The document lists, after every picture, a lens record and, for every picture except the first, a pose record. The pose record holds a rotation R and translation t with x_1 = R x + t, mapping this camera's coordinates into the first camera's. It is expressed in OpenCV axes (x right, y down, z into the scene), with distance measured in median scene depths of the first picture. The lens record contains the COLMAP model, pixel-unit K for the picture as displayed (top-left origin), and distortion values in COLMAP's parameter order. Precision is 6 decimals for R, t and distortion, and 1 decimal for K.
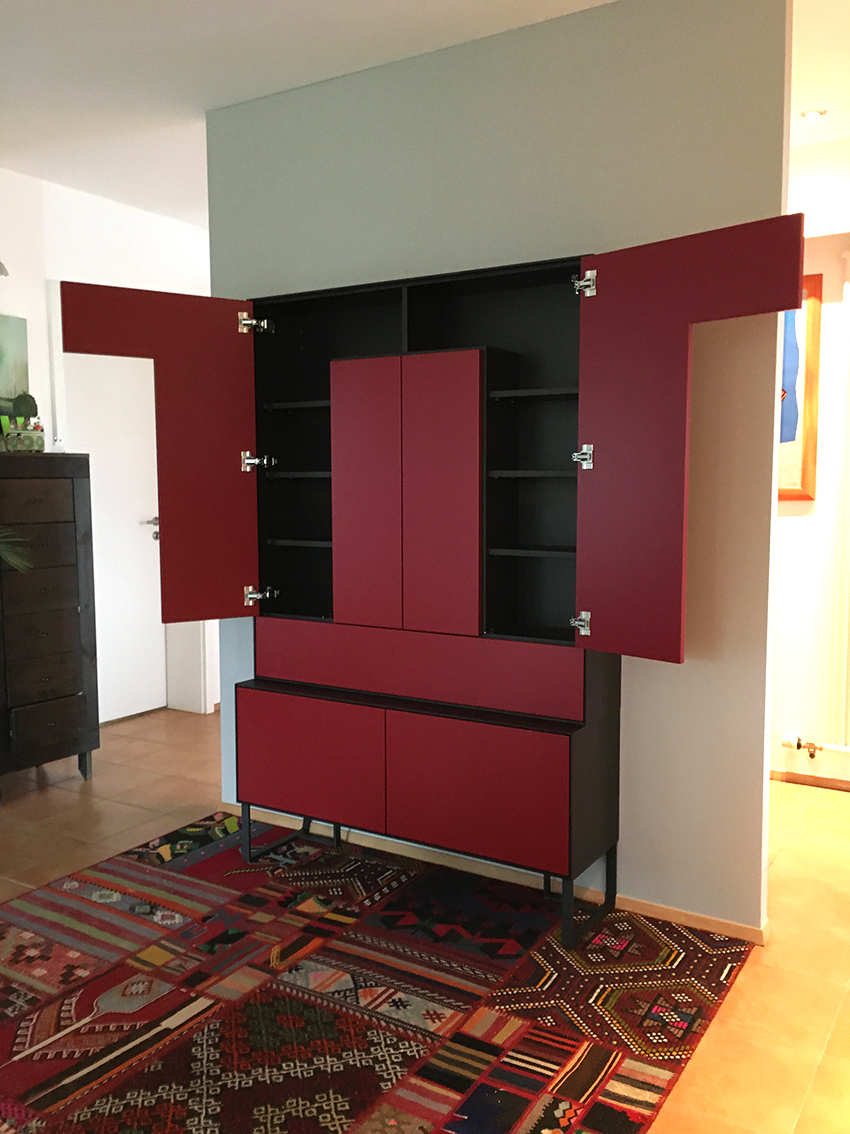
lens RADIAL K [[971.7, 0, 413.0], [0, 971.7, 567.1], [0, 0, 1]] dist [0.092232, -0.139194]
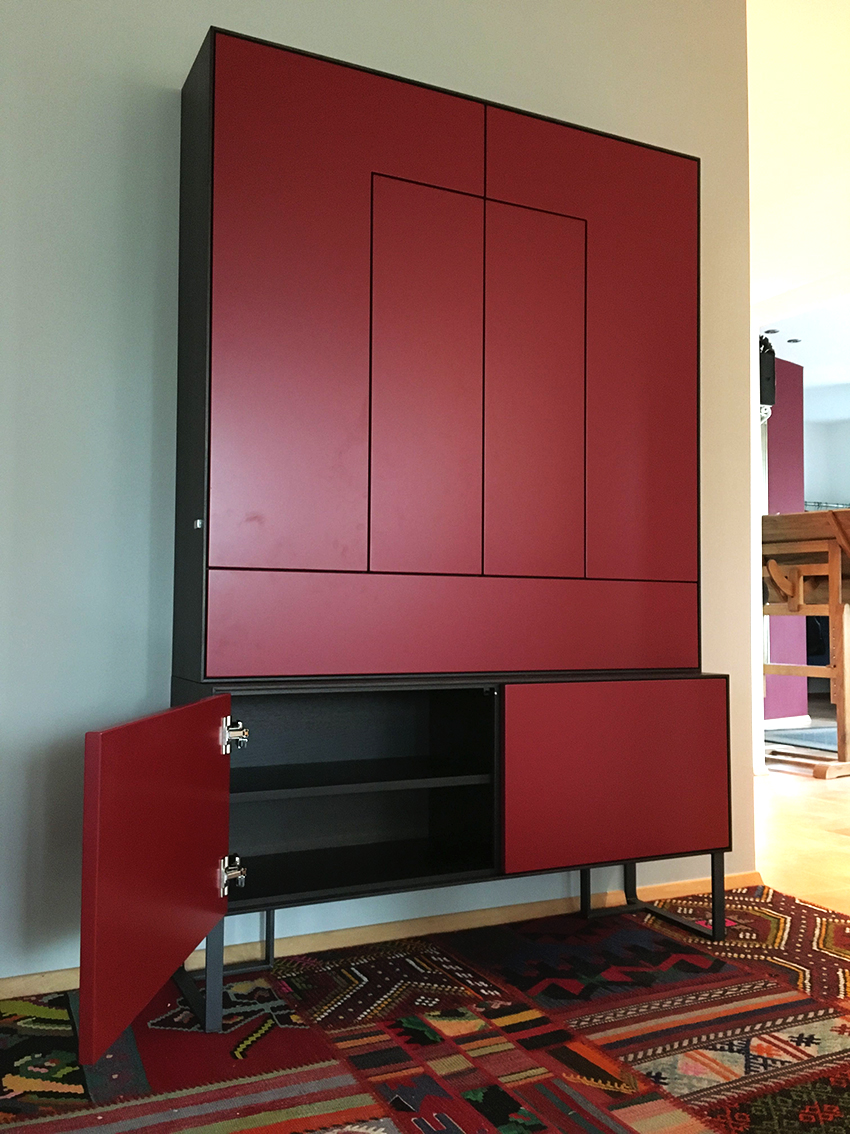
lens RADIAL K [[971.7, 0, 422.6], [0, 971.7, 568.2], [0, 0, 1]] dist [0.092232, -0.139194]
pose [[0.524069, 0.052650, 0.850047, -0.710272], [0.069266, 0.992146, -0.104155, 0.143827], [-0.848855, 0.113464, 0.516306, 0.747729]]
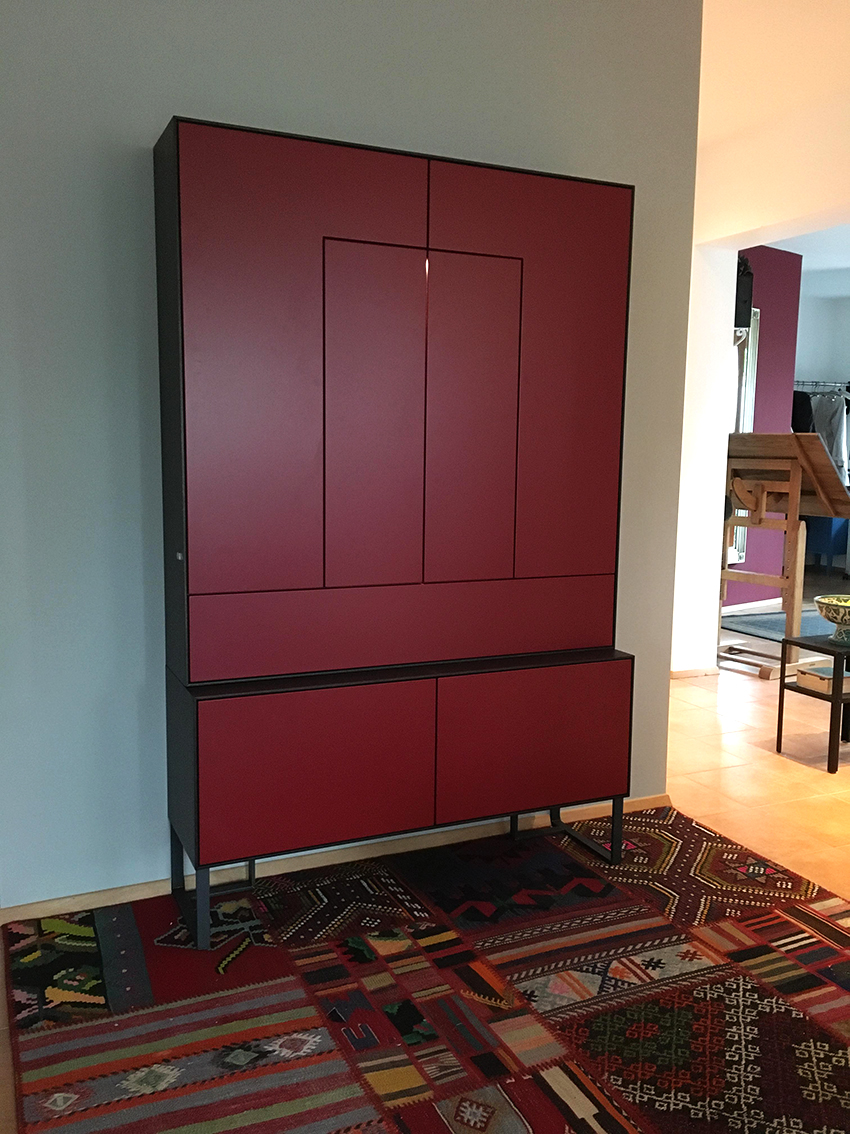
lens RADIAL K [[971.7, 0, 422.2], [0, 971.7, 566.9], [0, 0, 1]] dist [0.092232, -0.139194]
pose [[0.542715, -0.091380, 0.834931, -0.794896], [0.062035, 0.995710, 0.068653, -0.008672], [-0.837623, 0.014536, 0.546056, 0.603391]]
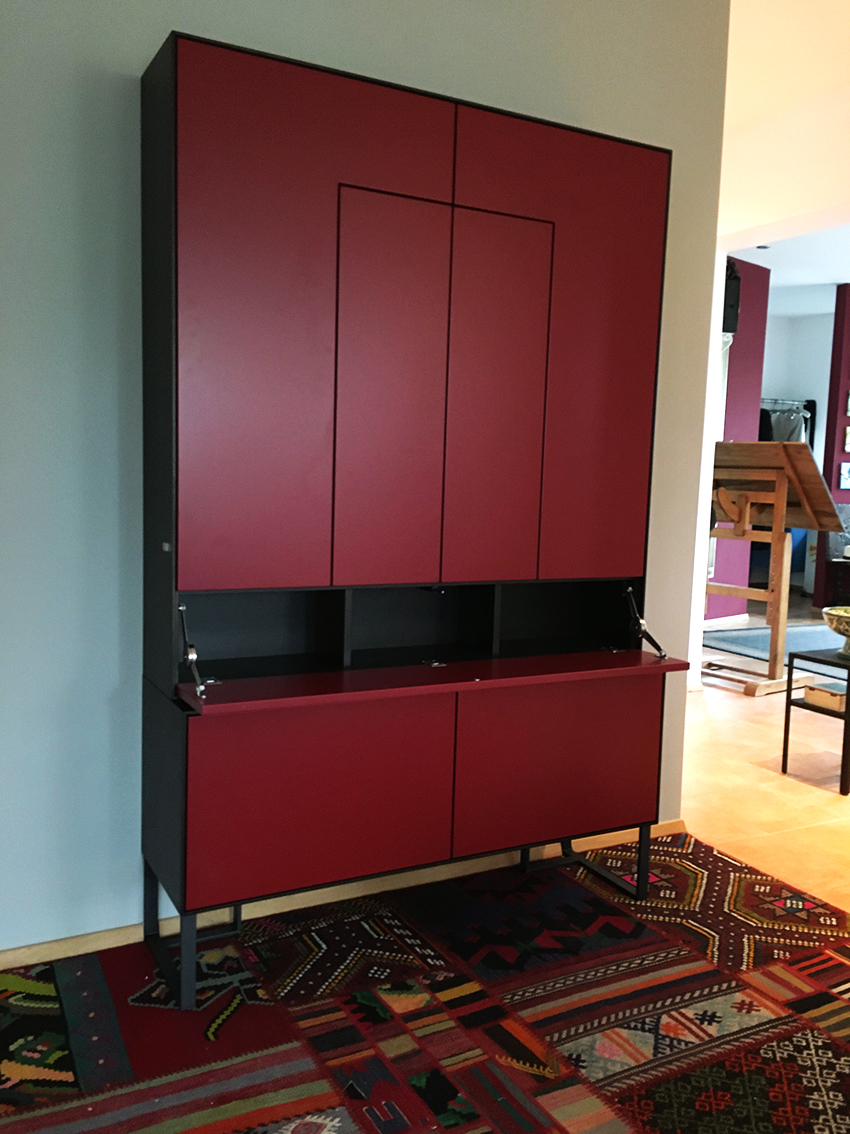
lens RADIAL K [[971.7, 0, 421.9], [0, 971.7, 563.9], [0, 0, 1]] dist [0.092232, -0.139194]
pose [[0.487535, -0.067909, 0.870459, -0.741051], [0.047239, 0.997562, 0.051367, 0.011582], [-0.871825, 0.016076, 0.489554, 0.722398]]
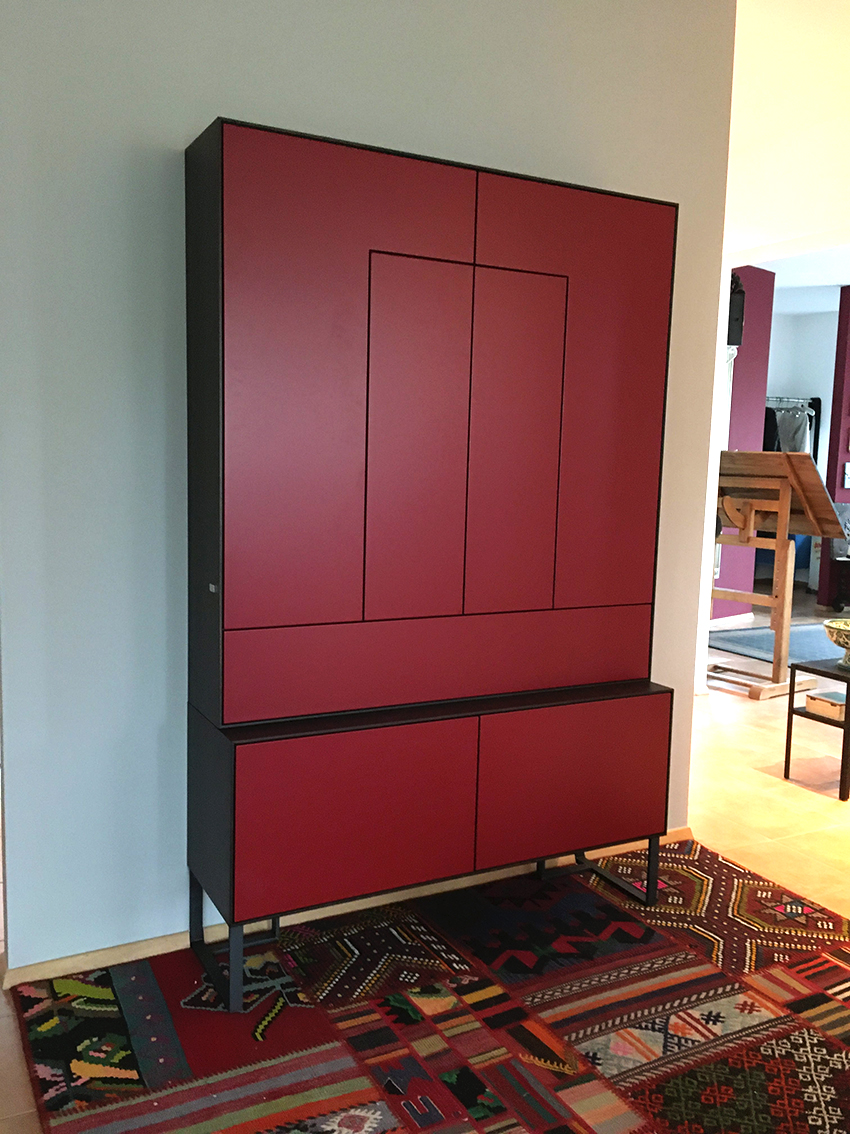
lens RADIAL K [[971.7, 0, 422.1], [0, 971.7, 567.9], [0, 0, 1]] dist [0.092232, -0.139194]
pose [[0.491851, -0.084680, 0.866552, -0.799401], [0.052612, 0.996331, 0.067500, -0.034003], [-0.869089, 0.012391, 0.494501, 0.706464]]
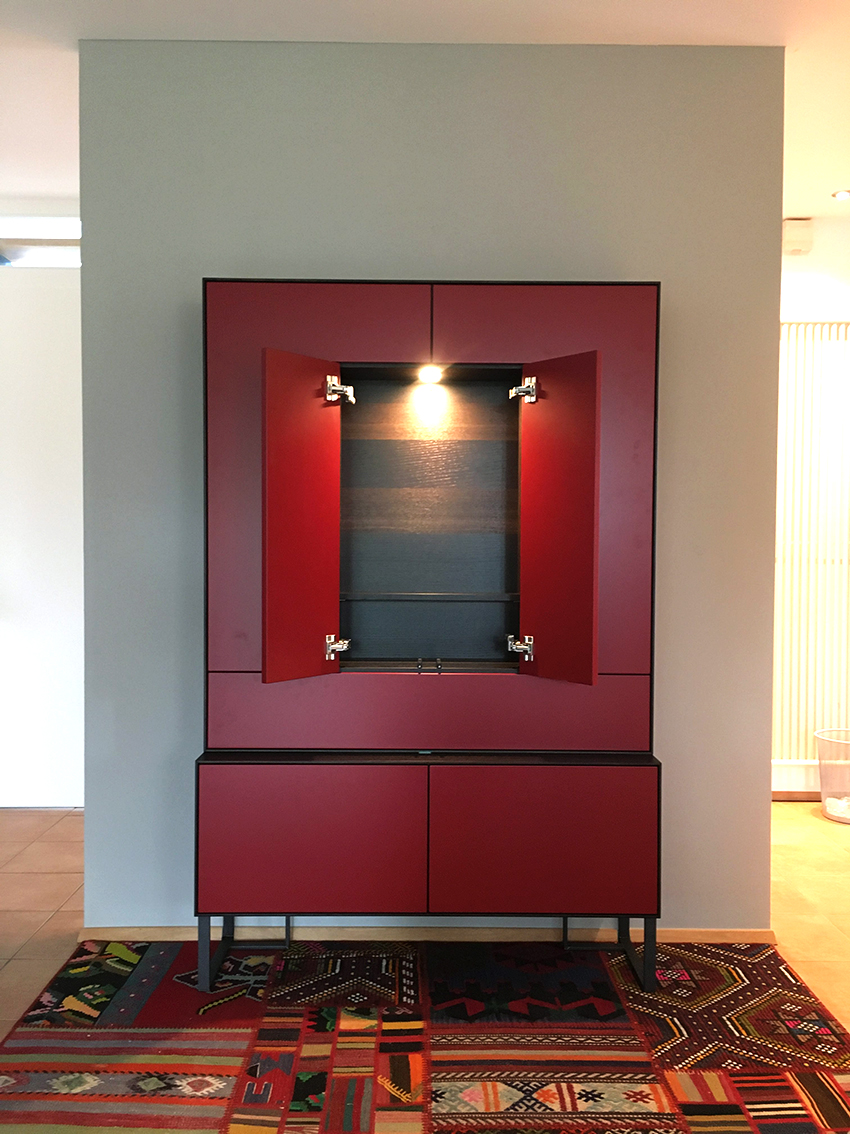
lens RADIAL K [[971.7, 0, 419.5], [0, 971.7, 563.1], [0, 0, 1]] dist [0.092232, -0.139194]
pose [[0.842040, -0.006308, 0.539378, -0.550705], [0.039892, 0.997922, -0.050606, 0.010349], [-0.537938, 0.064129, 0.840542, 0.286700]]
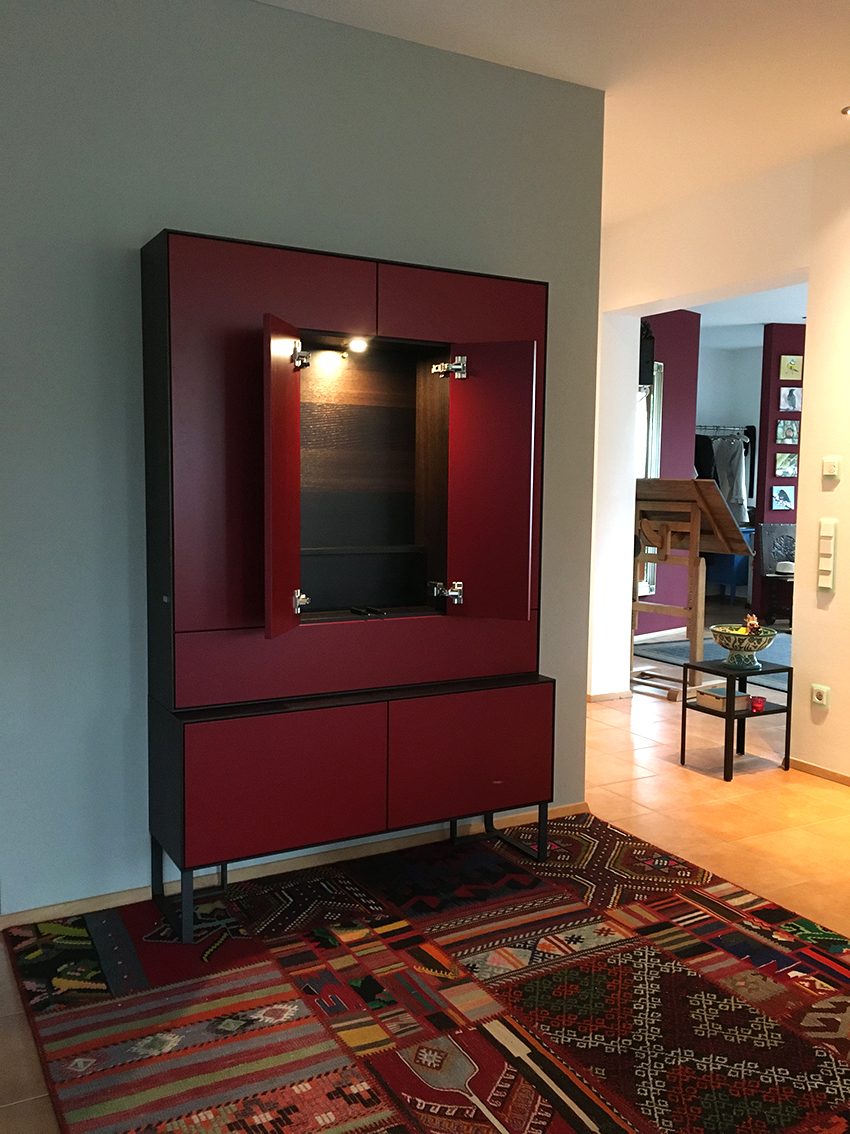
lens RADIAL K [[971.7, 0, 422.7], [0, 971.7, 566.4], [0, 0, 1]] dist [0.092232, -0.139194]
pose [[0.474531, -0.067797, 0.877624, -0.937833], [0.067078, 0.996915, 0.040744, -0.028490], [-0.877680, 0.039535, 0.477615, 0.546550]]
